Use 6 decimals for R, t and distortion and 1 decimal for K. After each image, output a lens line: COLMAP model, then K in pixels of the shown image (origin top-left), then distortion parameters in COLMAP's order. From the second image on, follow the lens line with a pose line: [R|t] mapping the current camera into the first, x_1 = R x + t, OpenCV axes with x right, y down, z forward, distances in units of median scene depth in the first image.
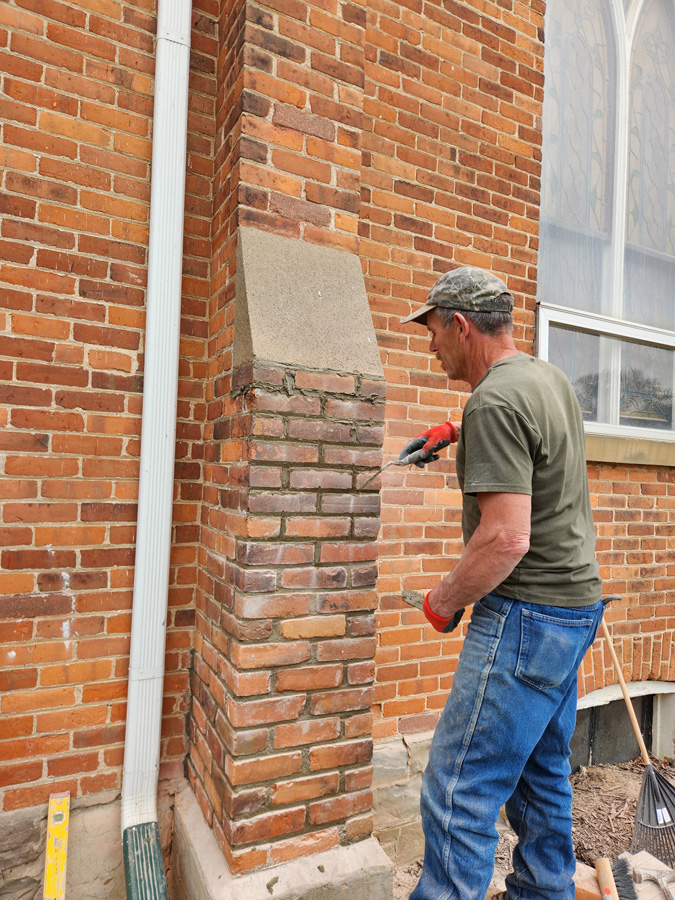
lens RADIAL K [[614.1, 0, 336.9], [0, 614.1, 452.2], [0, 0, 1]] dist [0.004988, -0.005400]
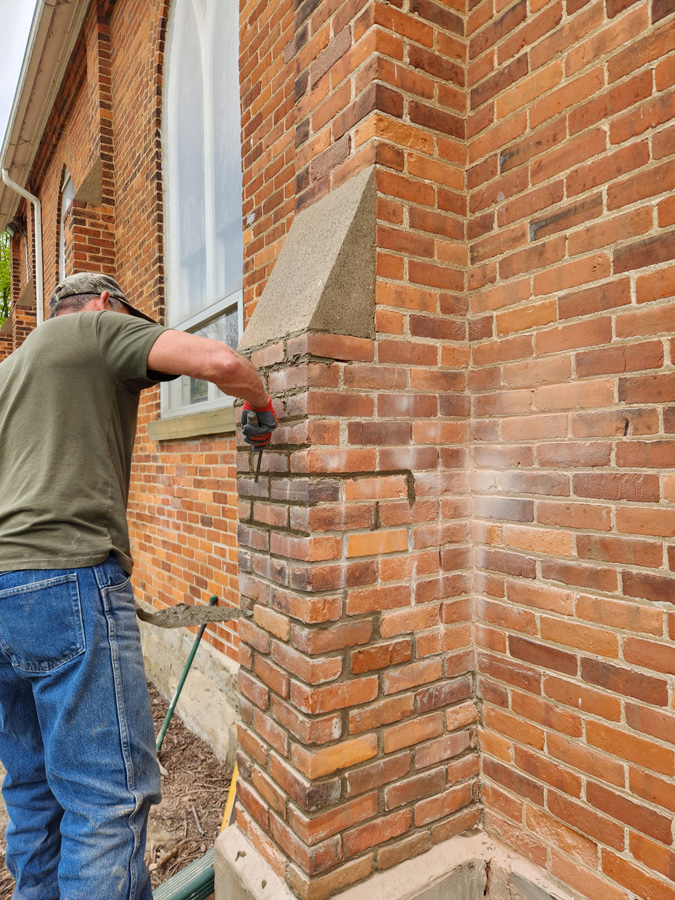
lens RADIAL K [[614.1, 0, 336.6], [0, 614.1, 448.8], [0, 0, 1]] dist [0.004988, -0.005400]
pose [[0.078432, -0.052544, -0.995534, 0.874939], [0.060223, 0.997036, -0.047879, 0.072252], [0.995099, -0.056199, 0.081364, 0.997565]]
